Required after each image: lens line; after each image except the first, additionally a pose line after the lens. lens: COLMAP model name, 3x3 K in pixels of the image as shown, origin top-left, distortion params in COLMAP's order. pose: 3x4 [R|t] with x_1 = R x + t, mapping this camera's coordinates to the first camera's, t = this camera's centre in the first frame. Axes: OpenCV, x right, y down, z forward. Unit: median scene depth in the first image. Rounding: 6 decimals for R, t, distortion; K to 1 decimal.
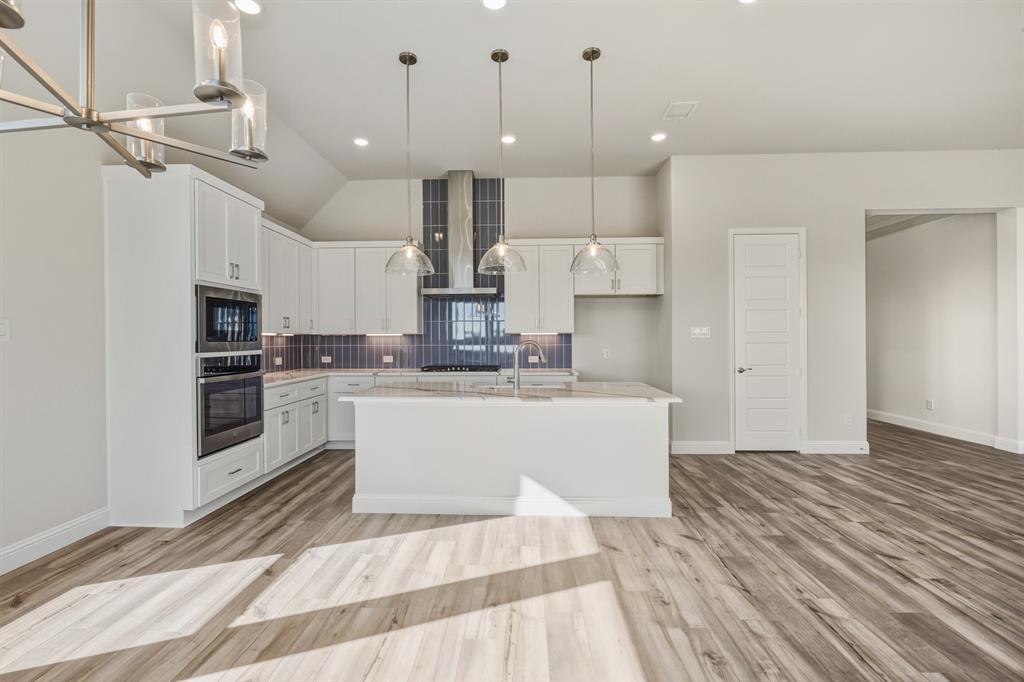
lens RADIAL K [[452.9, 0, 509.9], [0, 452.9, 340.2], [0, 0, 1]] dist [-0.003732, 0.000540]
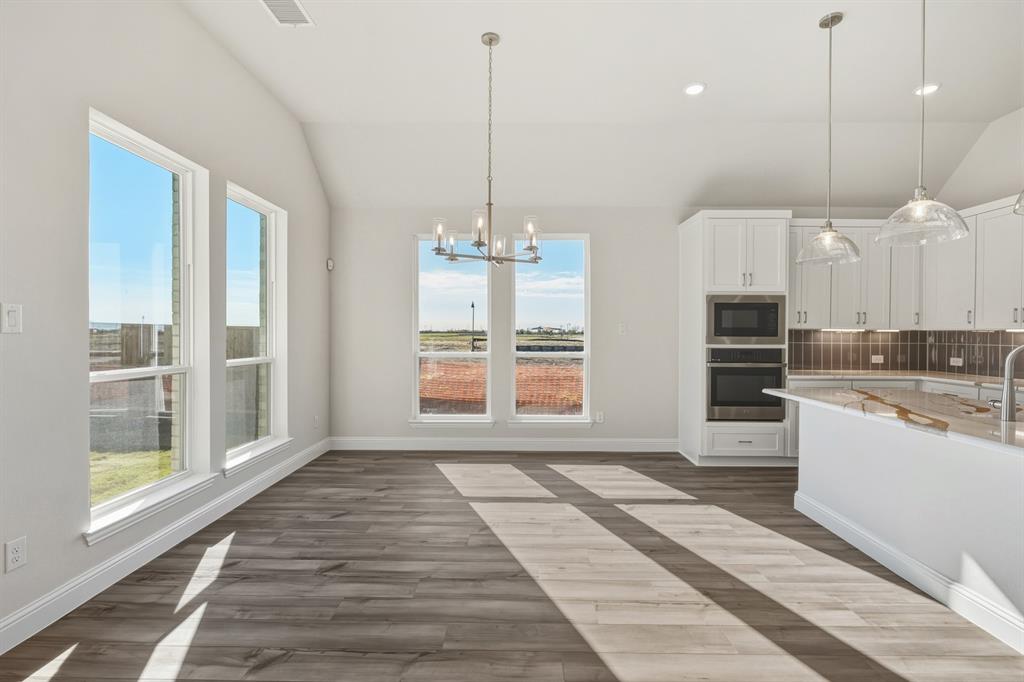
lens RADIAL K [[452.9, 0, 509.9], [0, 452.9, 337.4], [0, 0, 1]] dist [-0.003732, 0.000540]
pose [[0.019347, 0.013463, -0.999722, 0.651914], [-0.009893, 0.999863, 0.013273, -0.005554], [0.999764, 0.009634, 0.019477, 0.352100]]
